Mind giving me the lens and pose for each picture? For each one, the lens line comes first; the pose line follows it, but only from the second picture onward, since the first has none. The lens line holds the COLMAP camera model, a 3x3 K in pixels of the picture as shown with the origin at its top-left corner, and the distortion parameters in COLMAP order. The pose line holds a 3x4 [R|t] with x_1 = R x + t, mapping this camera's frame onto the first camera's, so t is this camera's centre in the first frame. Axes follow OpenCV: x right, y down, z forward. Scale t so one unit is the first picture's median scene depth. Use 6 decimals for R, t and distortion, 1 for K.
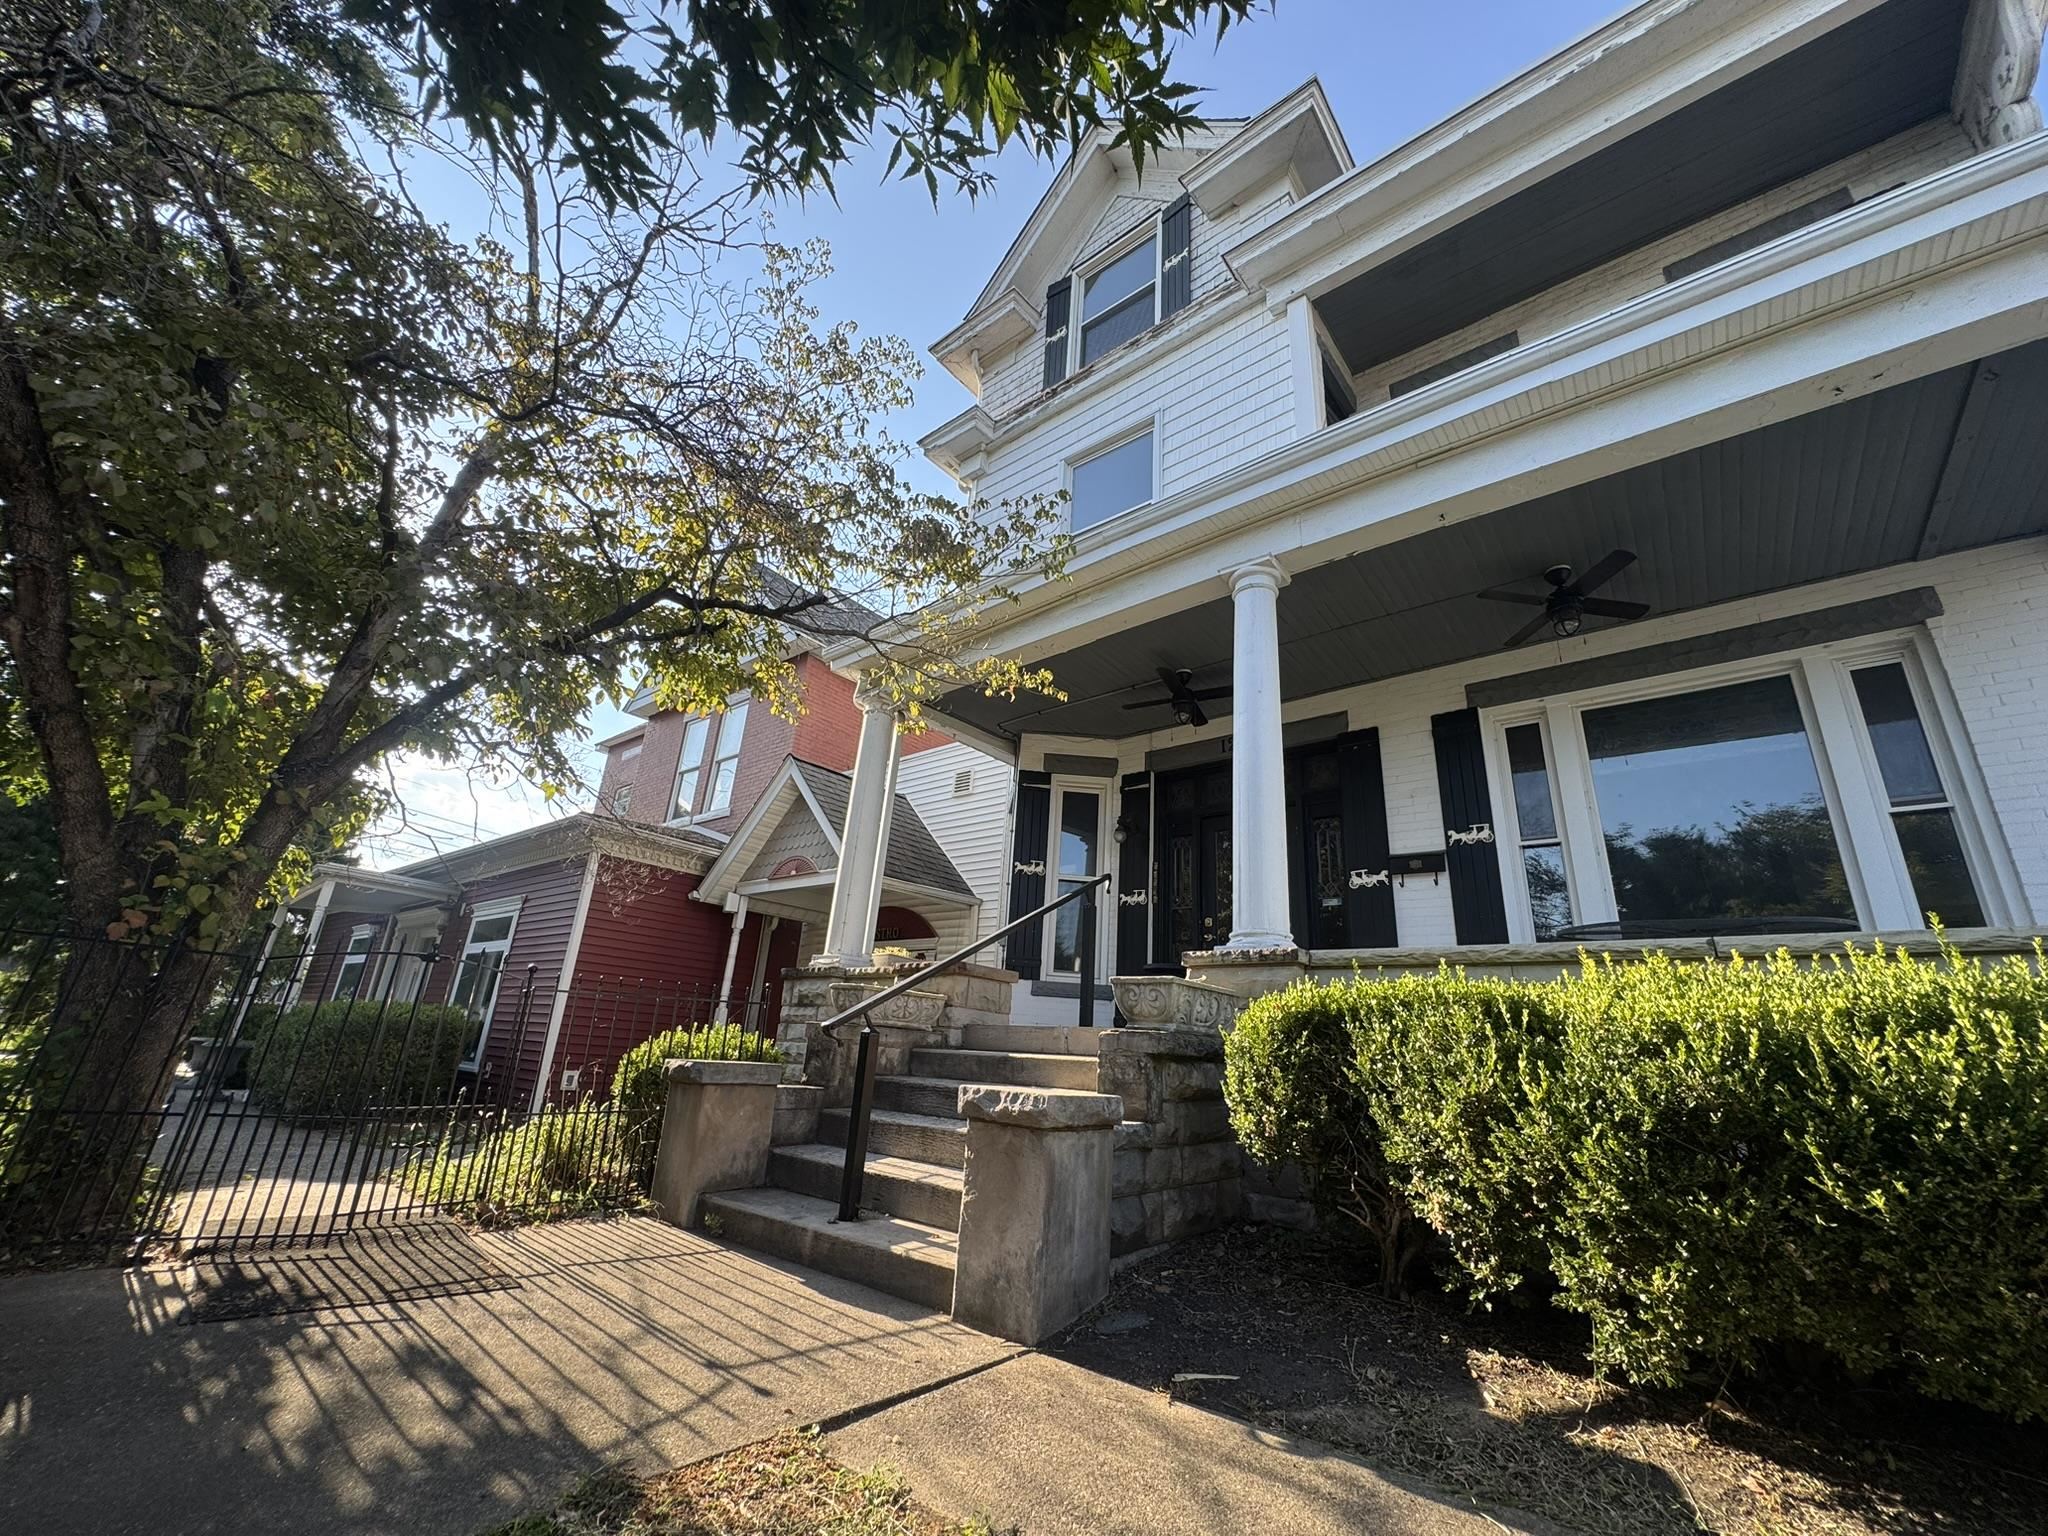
lens RADIAL K [[820.5, 0, 1022.2], [0, 820.5, 763.2], [0, 0, 1]] dist [-0.001229, 0.000054]
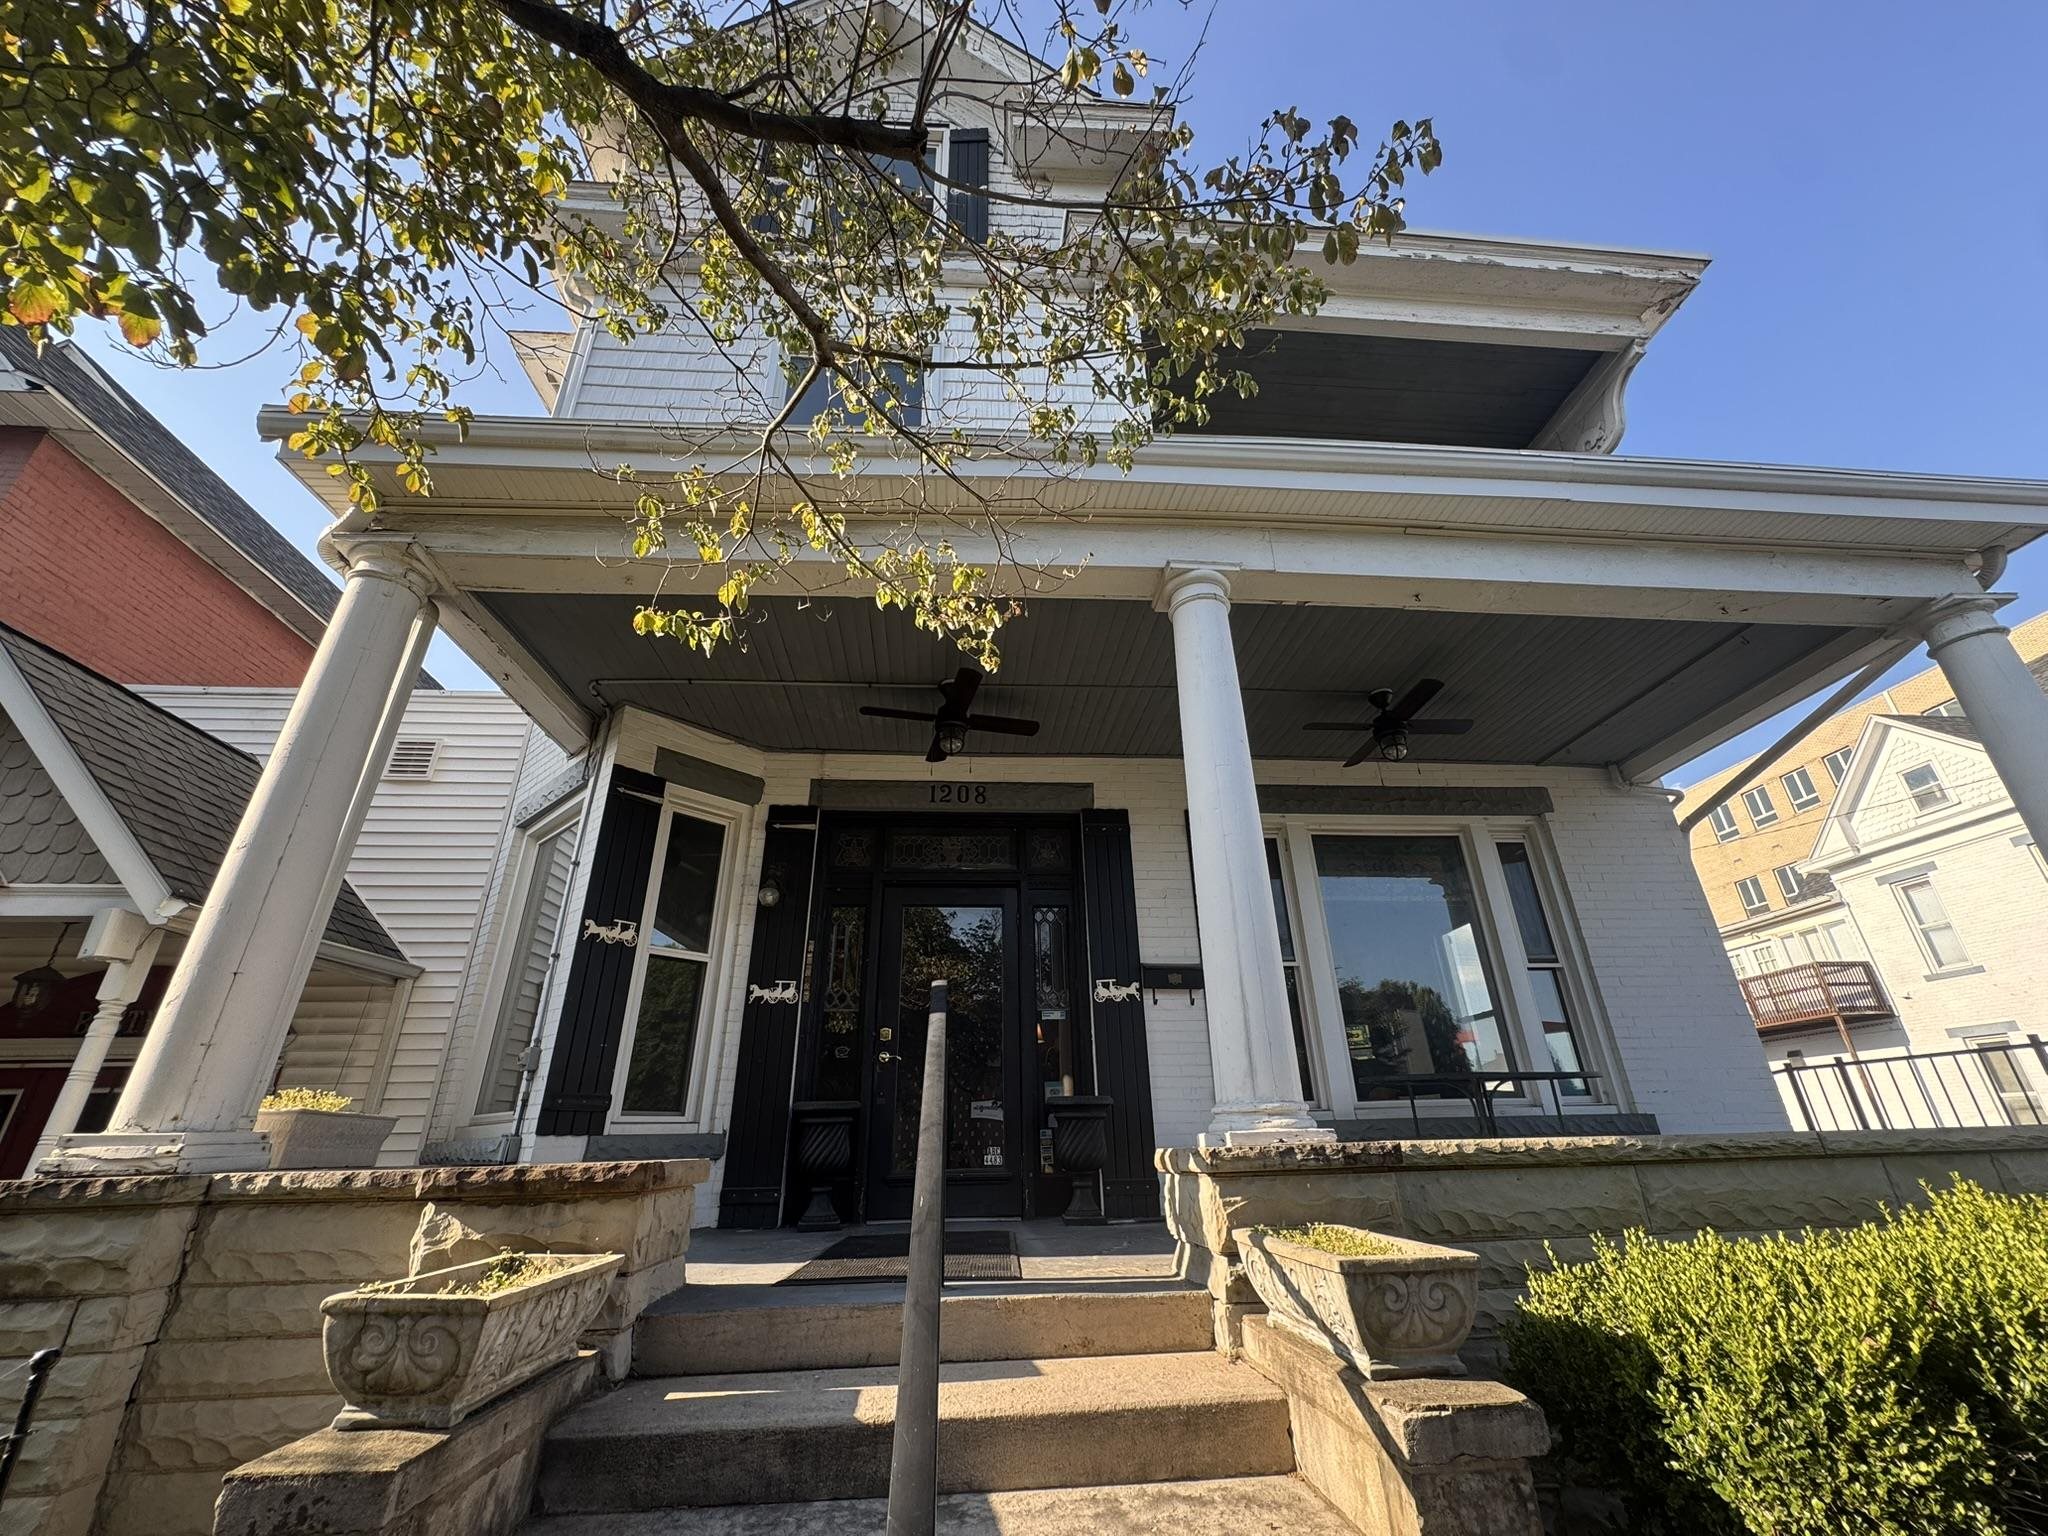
lens RADIAL K [[816.7, 0, 1023.9], [0, 816.7, 764.2], [0, 0, 1]] dist [-0.002226, -0.000089]
pose [[0.718279, 0.221298, 0.659623, -0.229381], [-0.177481, 0.974981, -0.133835, 0.044780], [-0.672737, -0.020939, 0.739585, 0.455689]]
